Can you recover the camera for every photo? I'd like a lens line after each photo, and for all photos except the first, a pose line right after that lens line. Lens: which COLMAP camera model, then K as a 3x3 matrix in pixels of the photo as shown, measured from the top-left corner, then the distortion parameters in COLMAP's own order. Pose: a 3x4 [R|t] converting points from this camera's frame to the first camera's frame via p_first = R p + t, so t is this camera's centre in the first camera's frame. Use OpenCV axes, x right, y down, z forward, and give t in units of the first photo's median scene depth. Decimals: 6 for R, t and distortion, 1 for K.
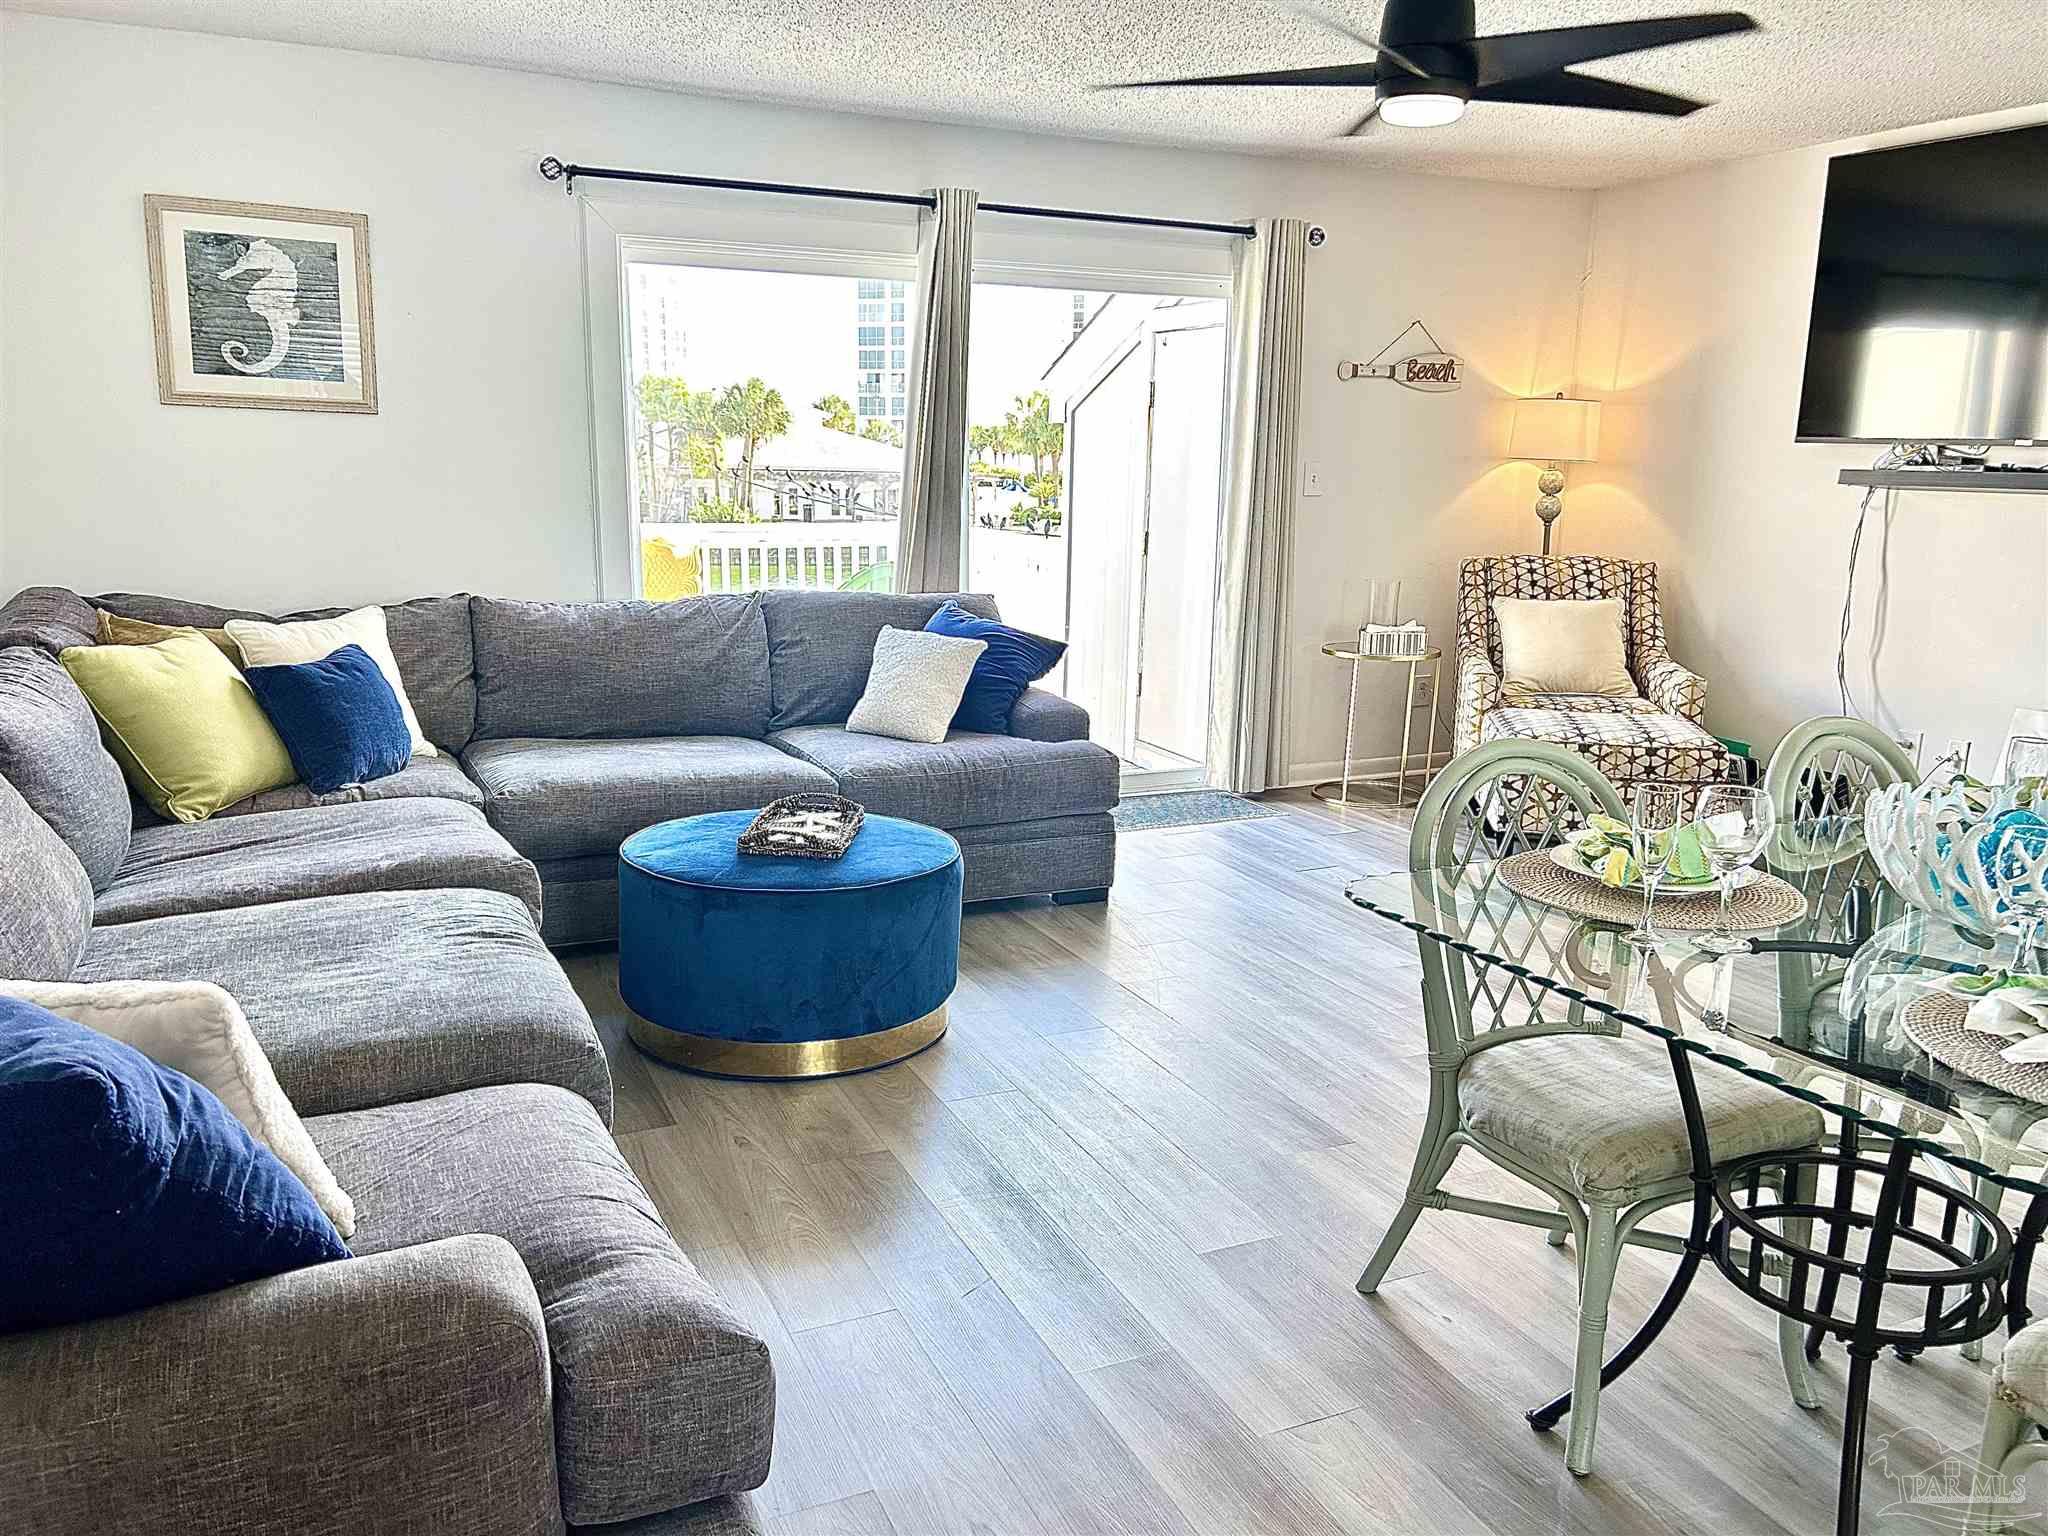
lens RADIAL K [[1549.5, 0, 1023.3], [0, 1549.5, 773.0], [0, 0, 1]] dist [0.006870, -0.010555]
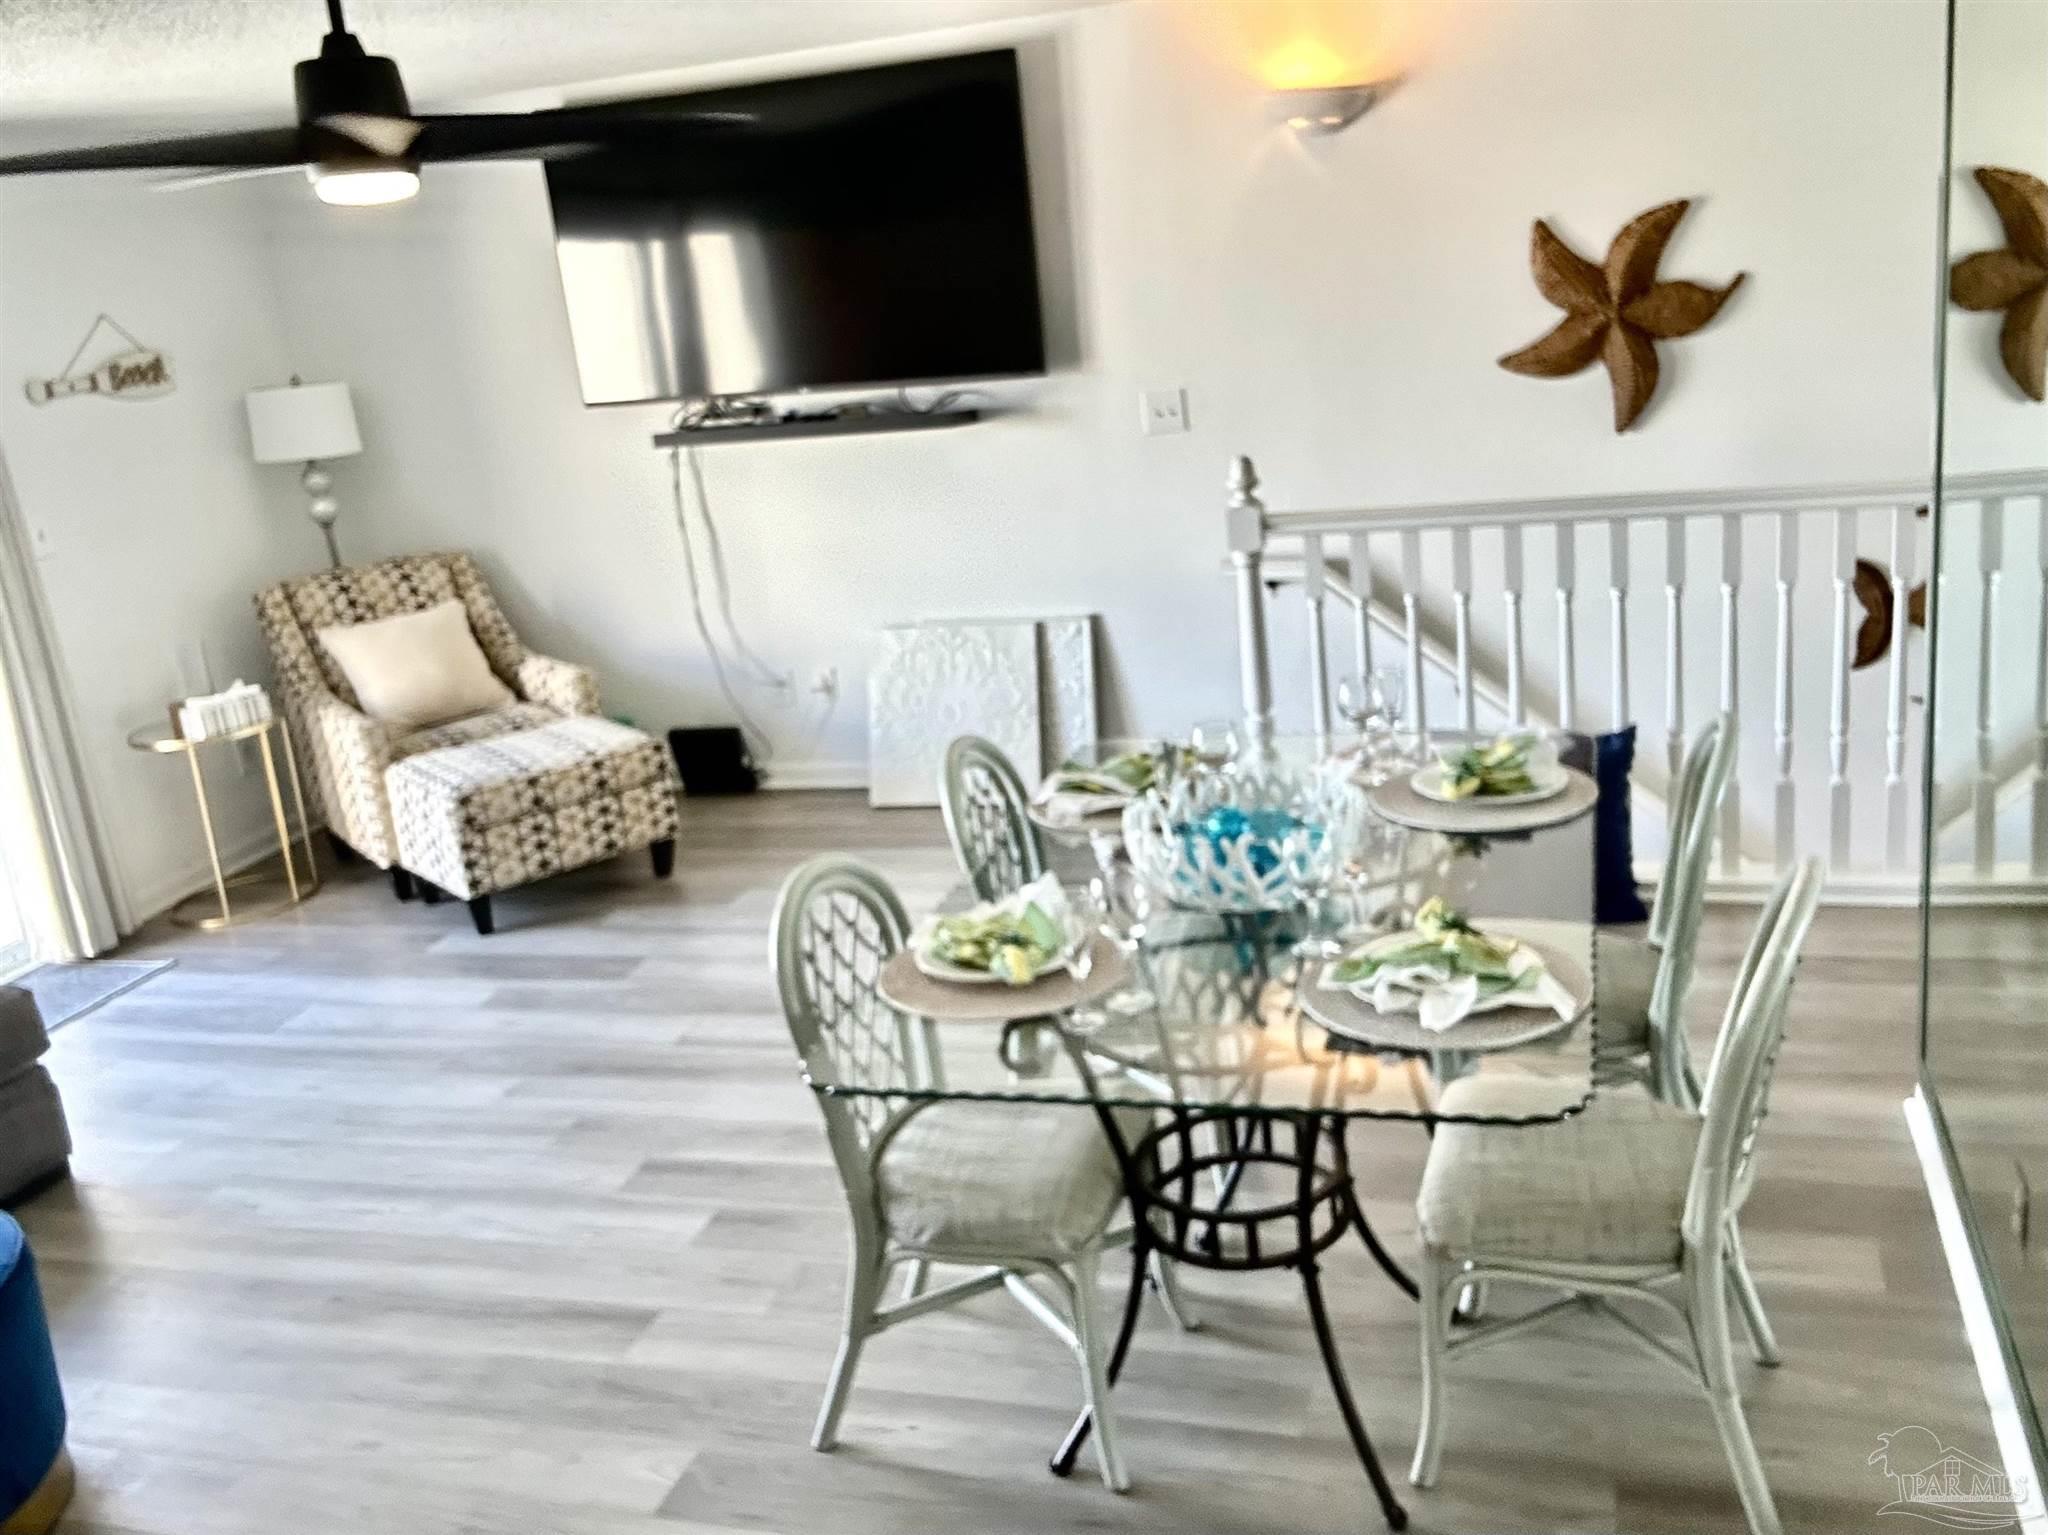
lens RADIAL K [[1803.3, 0, 1024.3], [0, 1803.3, 759.9], [0, 0, 1]] dist [0.038470, -0.003699]
pose [[0.664059, -0.286511, 0.690606, -0.158164], [0.263962, 0.954026, 0.141981, -0.090672], [-0.699535, 0.088011, 0.709158, 0.030134]]
